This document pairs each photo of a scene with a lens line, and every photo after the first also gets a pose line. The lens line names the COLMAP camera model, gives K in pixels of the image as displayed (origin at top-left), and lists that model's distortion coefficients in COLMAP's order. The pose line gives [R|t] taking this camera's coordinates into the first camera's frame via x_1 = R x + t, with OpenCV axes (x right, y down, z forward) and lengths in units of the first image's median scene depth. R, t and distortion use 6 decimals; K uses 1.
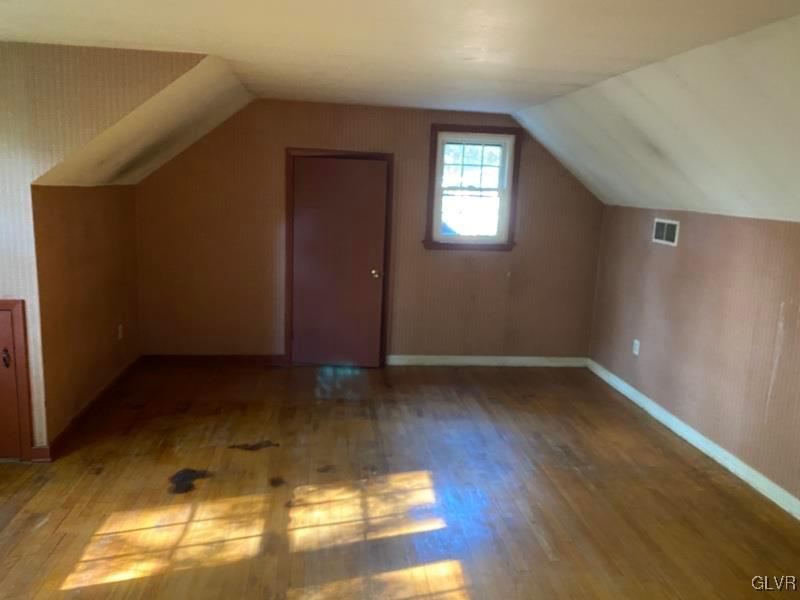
lens RADIAL K [[611.0, 0, 415.0], [0, 611.0, 302.0], [0, 0, 1]] dist [0.066264, -0.089484]
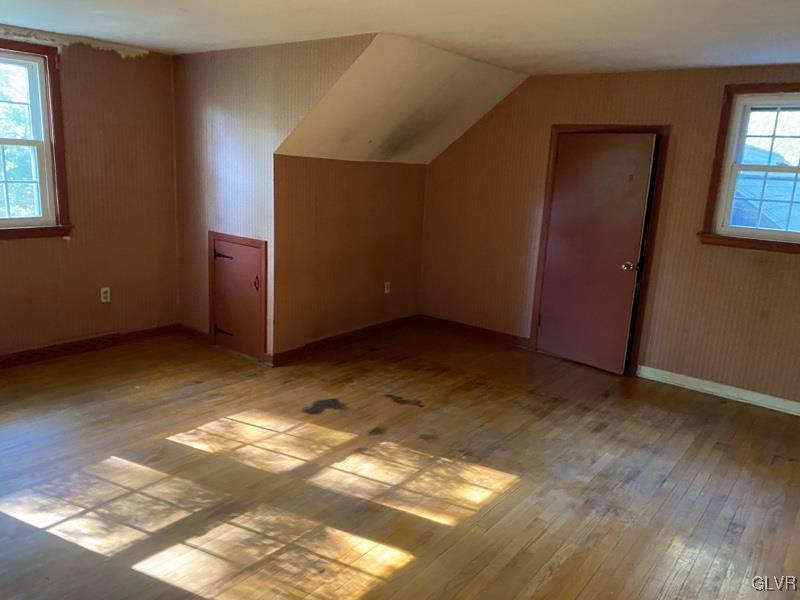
lens RADIAL K [[611.0, 0, 408.0], [0, 611.0, 297.6], [0, 0, 1]] dist [0.066264, -0.089484]
pose [[0.711489, 0.147988, -0.686938, 0.481227], [-0.153855, 0.986660, 0.053204, -0.000533], [0.685647, 0.067834, 0.724766, 0.240724]]
